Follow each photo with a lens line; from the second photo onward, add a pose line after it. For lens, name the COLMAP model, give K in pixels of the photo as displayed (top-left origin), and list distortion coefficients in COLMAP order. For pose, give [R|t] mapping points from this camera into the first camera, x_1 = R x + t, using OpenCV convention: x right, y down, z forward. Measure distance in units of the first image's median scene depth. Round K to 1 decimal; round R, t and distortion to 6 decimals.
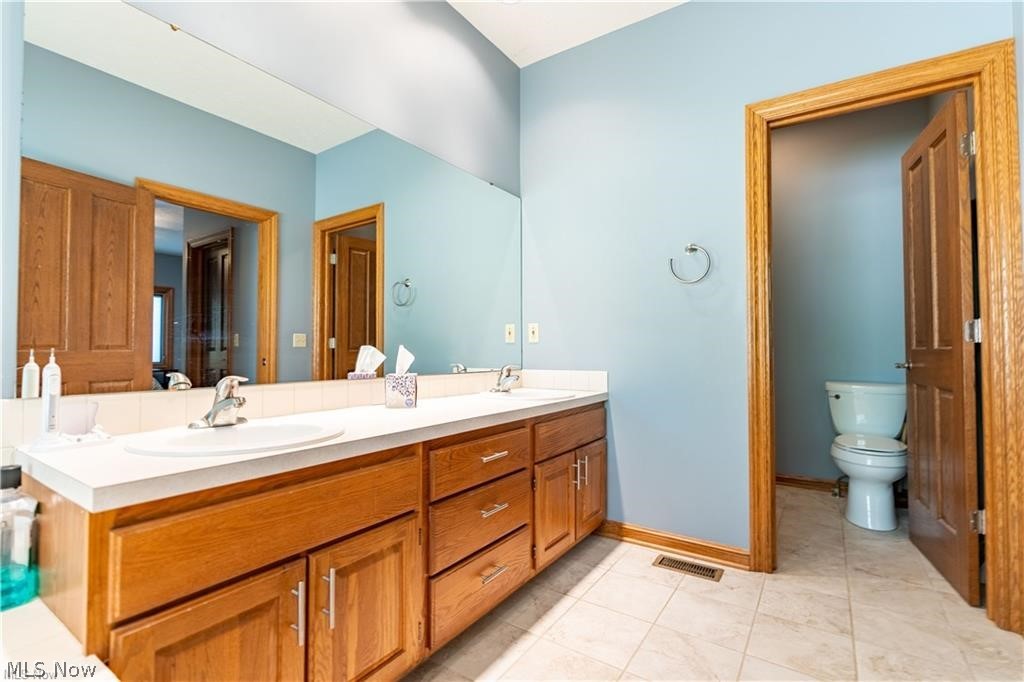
lens RADIAL K [[466.6, 0, 514.6], [0, 466.6, 337.4], [0, 0, 1]] dist [-0.008316, 0.001255]
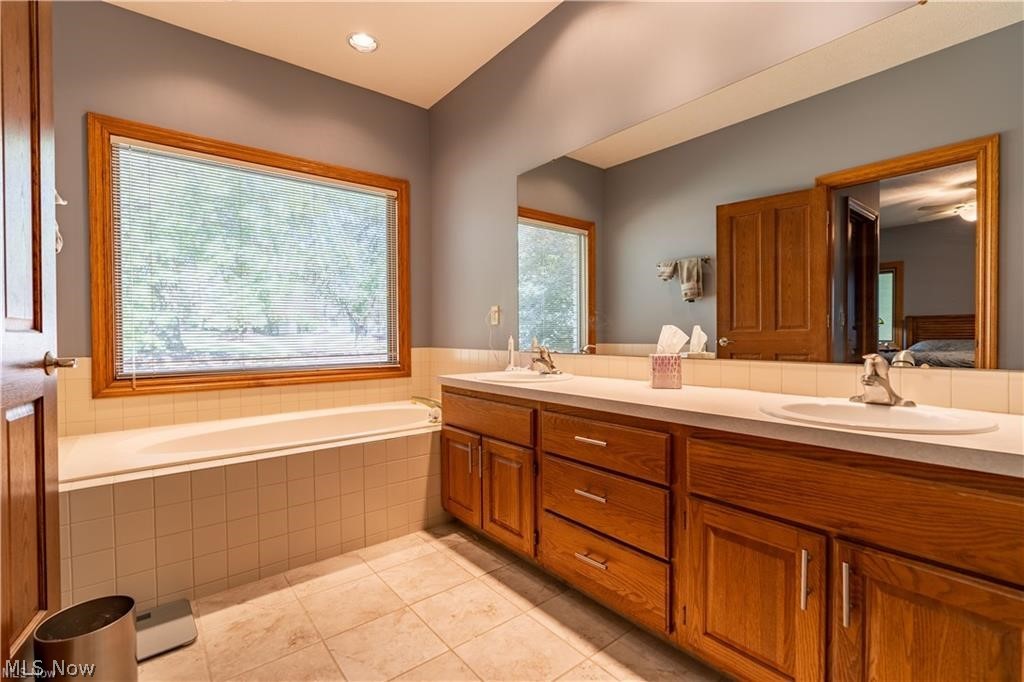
lens RADIAL K [[466.6, 0, 522.1], [0, 466.6, 342.9], [0, 0, 1]] dist [-0.008316, 0.001255]
pose [[-0.302884, 0.020149, -0.952814, 0.707004], [0.041360, 0.999112, 0.007980, 0.031752], [0.952129, -0.036992, -0.303449, 0.905329]]
